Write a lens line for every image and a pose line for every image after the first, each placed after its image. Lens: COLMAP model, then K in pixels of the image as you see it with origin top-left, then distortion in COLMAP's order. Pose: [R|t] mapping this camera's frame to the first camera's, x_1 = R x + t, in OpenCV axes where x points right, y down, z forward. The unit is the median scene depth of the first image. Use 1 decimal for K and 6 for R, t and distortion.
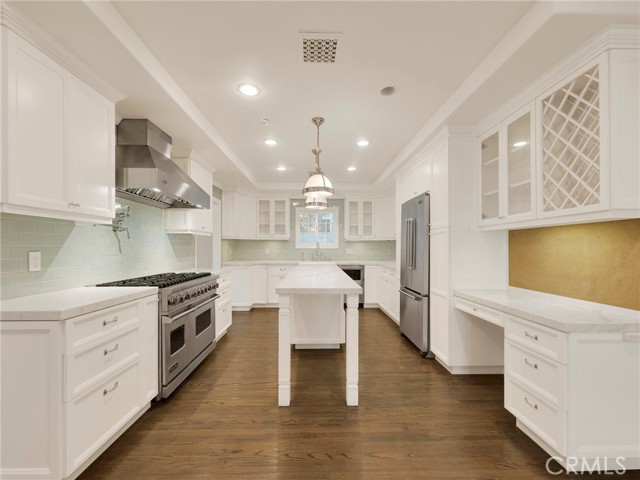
lens RADIAL K [[270.7, 0, 320.5], [0, 270.7, 247.8], [0, 0, 1]] dist [0.000279, -0.000136]
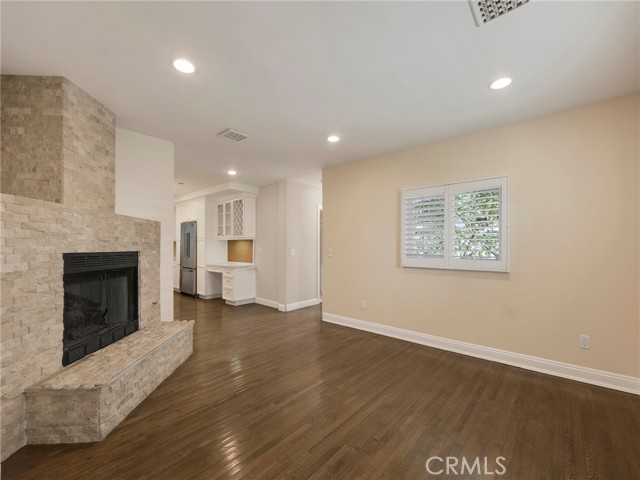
lens RADIAL K [[273.8, 0, 318.4], [0, 273.8, 246.4], [0, 0, 1]] dist [-0.001472, -0.000226]
pose [[0.676102, 0.002055, 0.736805, -0.517290], [0.001075, 0.999992, -0.003775, 0.005668], [-0.736808, 0.003344, 0.676094, -1.125490]]
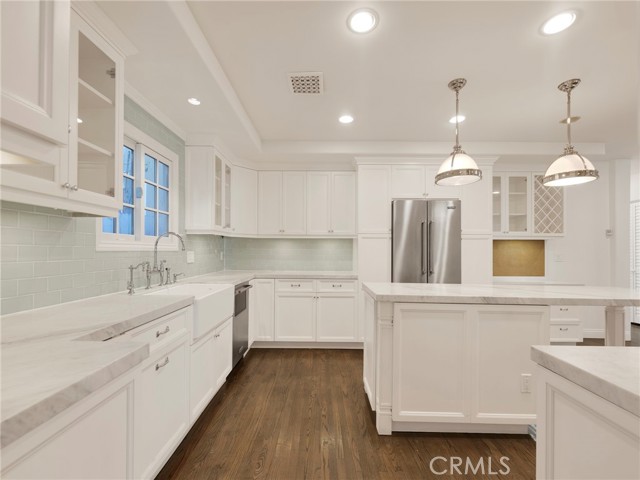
lens RADIAL K [[270.7, 0, 320.5], [0, 270.7, 247.8], [0, 0, 1]] dist [0.000279, -0.000136]
pose [[0.027911, 0.009303, 0.999567, -0.668302], [-0.005518, 0.999943, -0.009152, 0.000776], [-0.999595, -0.005260, 0.027960, 1.430121]]
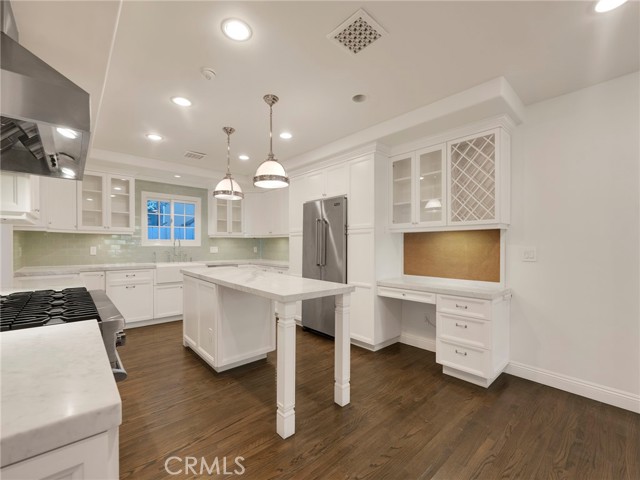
lens RADIAL K [[273.8, 0, 318.4], [0, 273.8, 246.4], [0, 0, 1]] dist [-0.001472, -0.000226]
pose [[0.760796, -0.001201, 0.648990, -0.396279], [-0.000756, 0.999996, 0.002737, -0.000668], [-0.648991, -0.002573, 0.760792, 0.197491]]
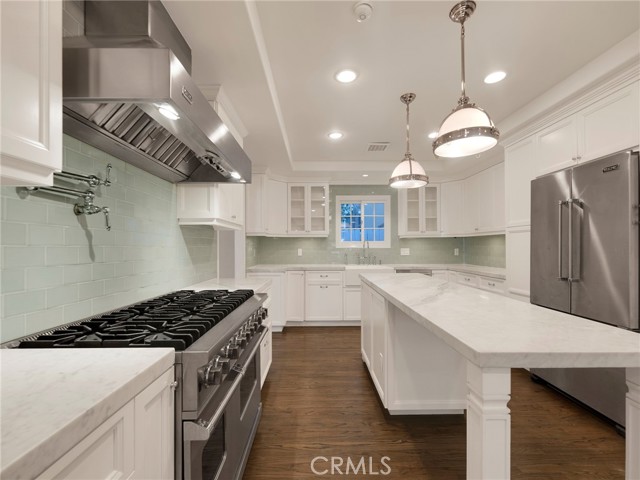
lens RADIAL K [[273.8, 0, 318.4], [0, 273.8, 246.4], [0, 0, 1]] dist [-0.001472, -0.000226]
pose [[0.999897, -0.005209, -0.013393, -0.247230], [0.005146, 0.999976, -0.004669, -0.000165], [0.013417, 0.004600, 0.999899, 0.389318]]
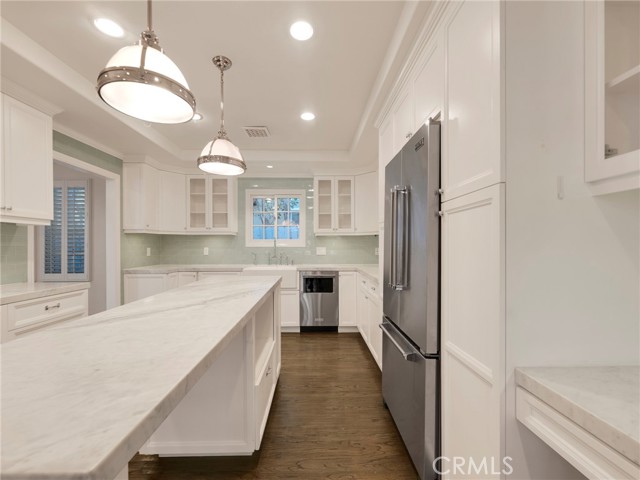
lens RADIAL K [[270.7, 0, 320.5], [0, 270.7, 247.8], [0, 0, 1]] dist [0.000279, -0.000136]
pose [[0.999993, -0.002954, 0.002128, 0.195788], [0.002941, 0.999978, 0.005916, 0.001006], [-0.002145, -0.005910, 0.999980, 0.528443]]
